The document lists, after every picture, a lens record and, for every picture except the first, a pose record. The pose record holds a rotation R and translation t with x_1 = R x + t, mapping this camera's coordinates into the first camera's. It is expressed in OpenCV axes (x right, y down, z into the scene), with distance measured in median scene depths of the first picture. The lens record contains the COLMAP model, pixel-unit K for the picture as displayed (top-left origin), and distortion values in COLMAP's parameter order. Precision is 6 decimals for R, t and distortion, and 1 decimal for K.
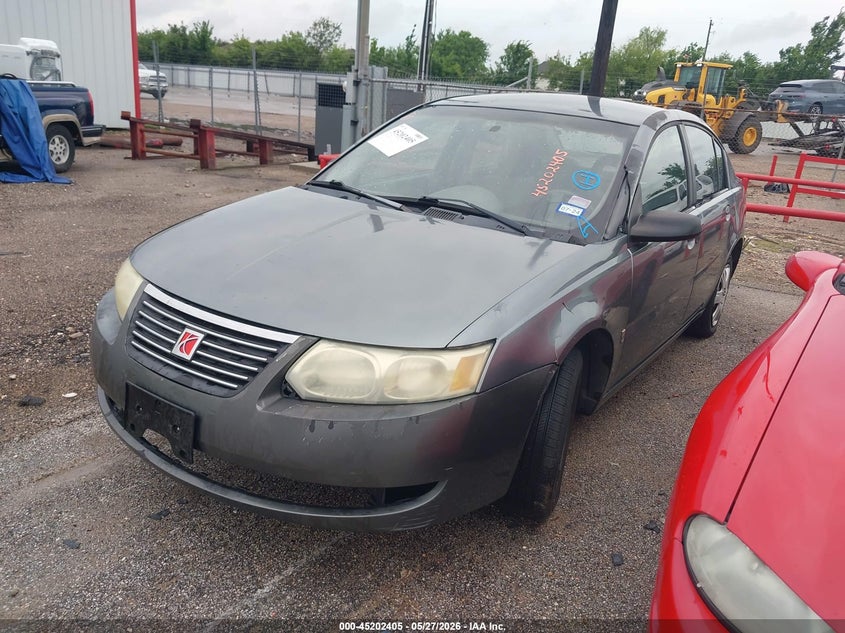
lens RADIAL K [[640.5, 0, 423.0], [0, 640.5, 314.3], [0, 0, 1]] dist [0.007779, -0.023993]
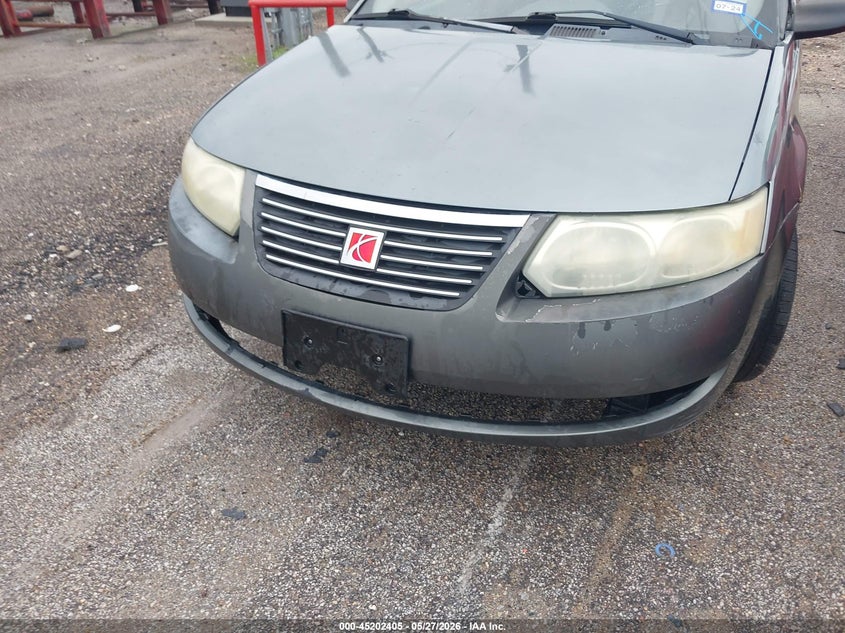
lens RADIAL K [[640.5, 0, 424.7], [0, 640.5, 311.8], [0, 0, 1]] dist [0.007779, -0.023993]
pose [[0.982414, -0.163420, 0.090309, -0.354545], [0.139565, 0.964024, 0.226228, -0.037915], [-0.124030, -0.209645, 0.969879, 0.245626]]
